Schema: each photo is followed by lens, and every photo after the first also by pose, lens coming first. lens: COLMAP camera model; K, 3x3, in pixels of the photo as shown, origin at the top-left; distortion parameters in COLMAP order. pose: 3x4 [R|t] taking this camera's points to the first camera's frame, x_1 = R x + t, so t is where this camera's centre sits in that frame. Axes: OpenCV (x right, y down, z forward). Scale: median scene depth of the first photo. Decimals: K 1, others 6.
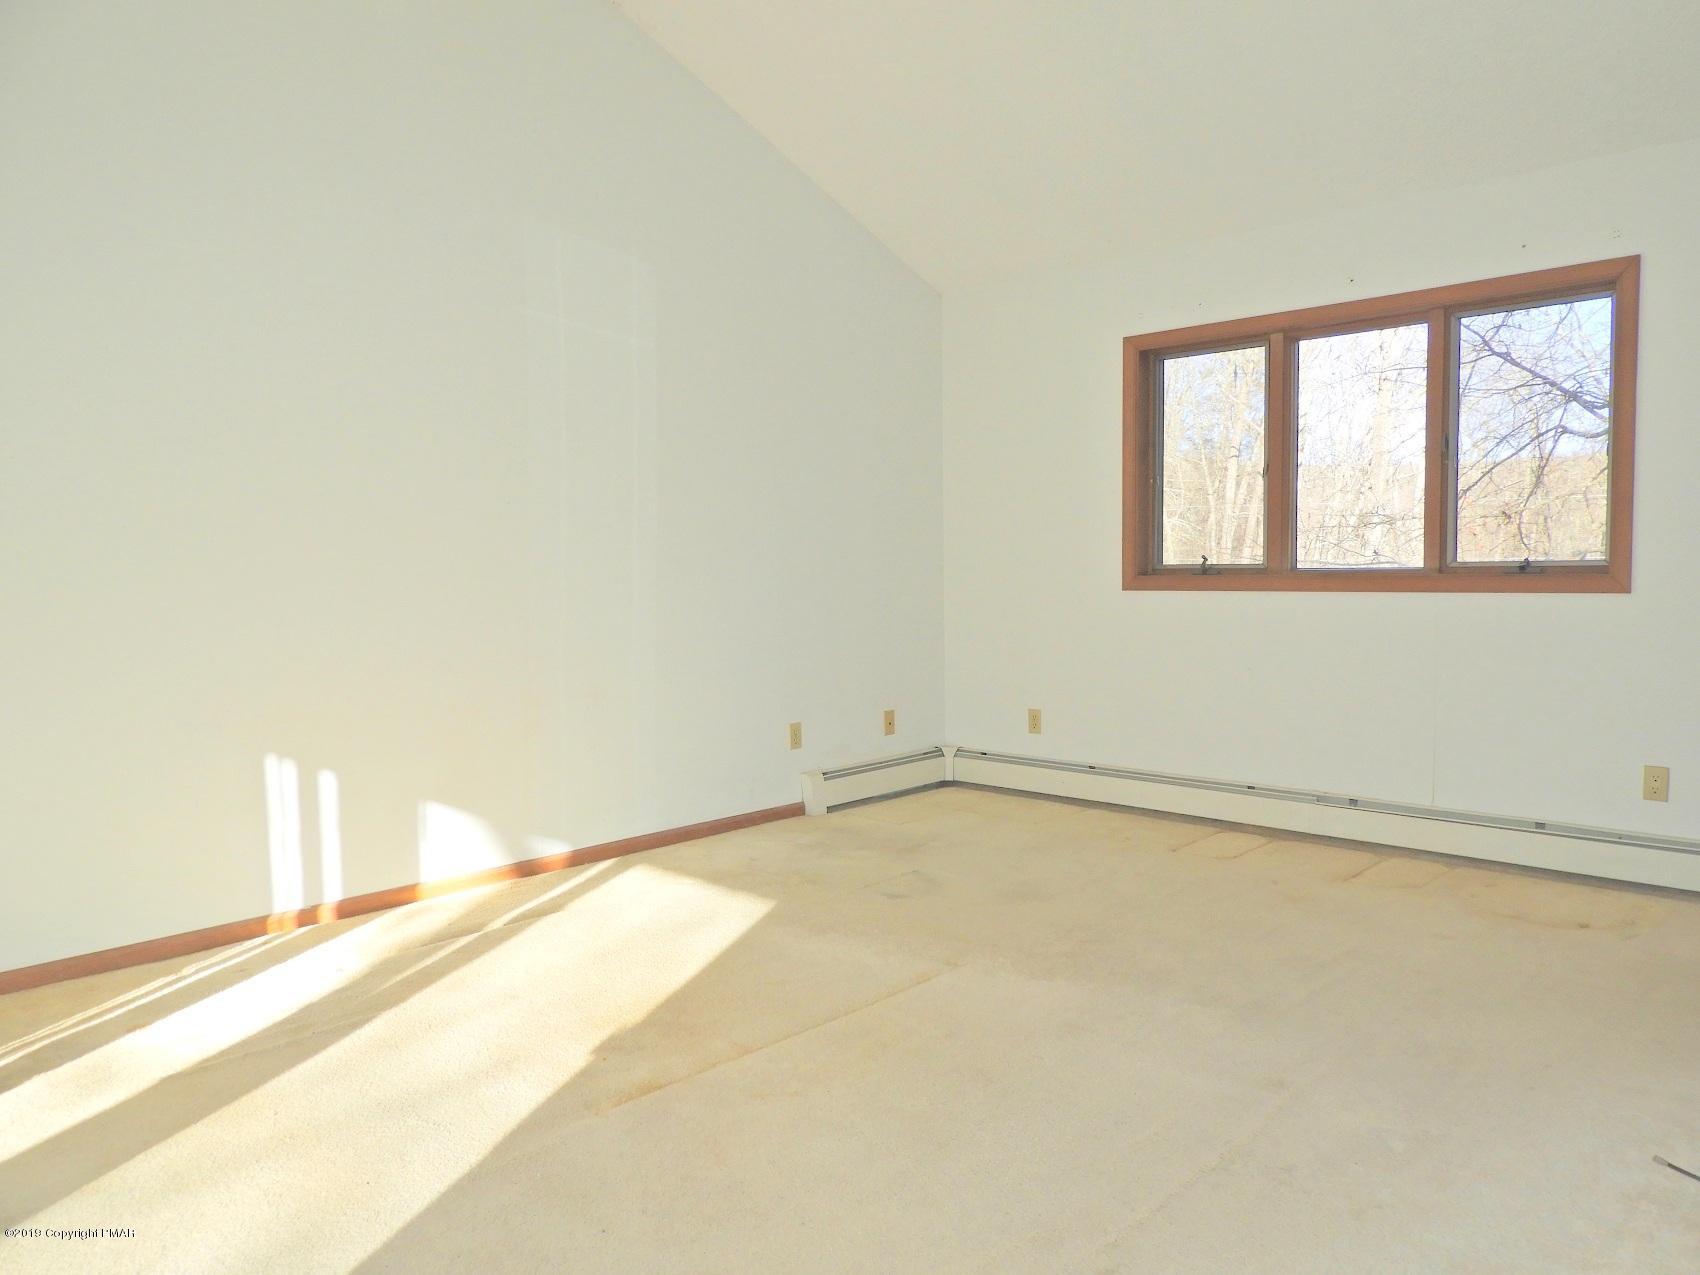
lens RADIAL K [[1192.8, 0, 859.3], [0, 1192.8, 634.2], [0, 0, 1]] dist [0.004681, 0.004675]
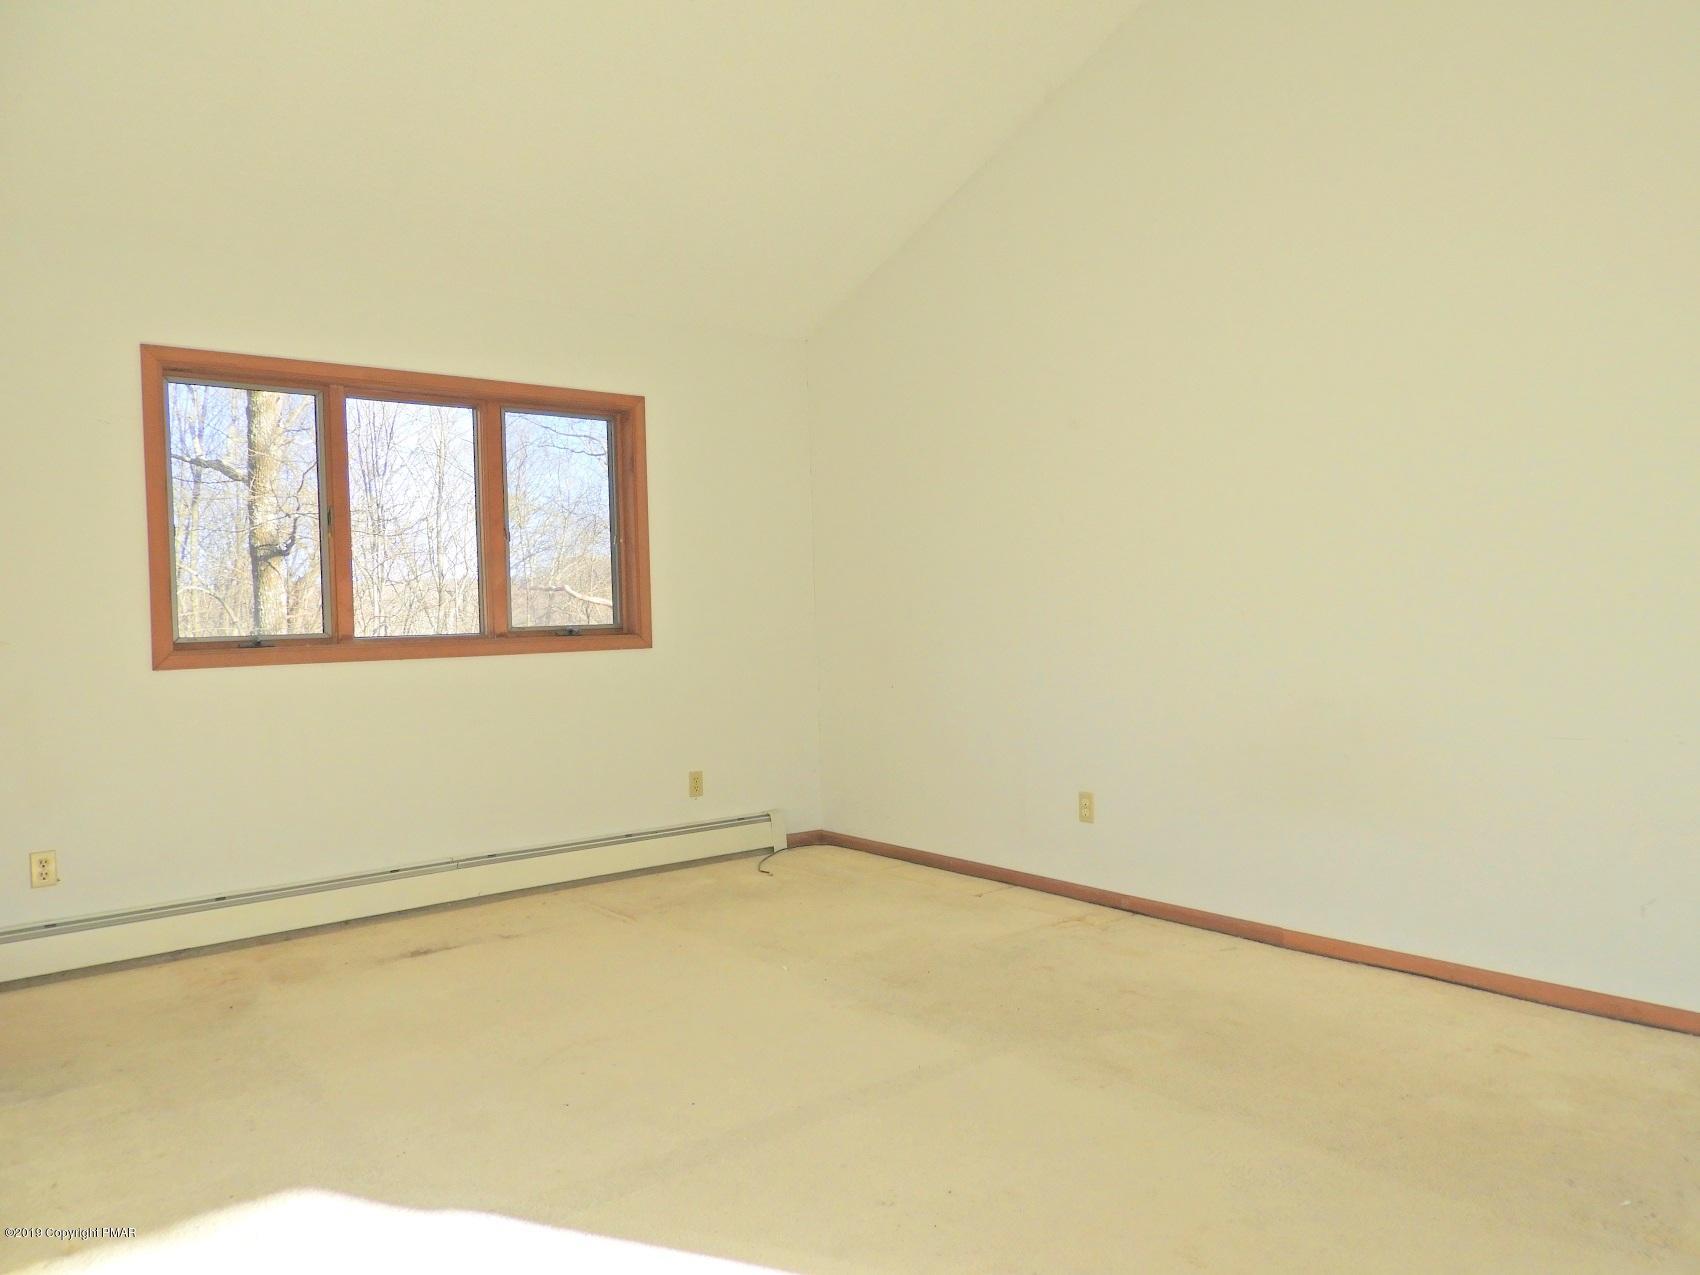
lens RADIAL K [[1192.8, 0, 859.3], [0, 1192.8, 634.2], [0, 0, 1]] dist [0.004681, 0.004675]
pose [[0.117666, -0.010306, 0.993000, -0.646885], [0.085063, 0.996376, 0.000262, -0.029663], [-0.989403, 0.084437, 0.118117, 0.615345]]
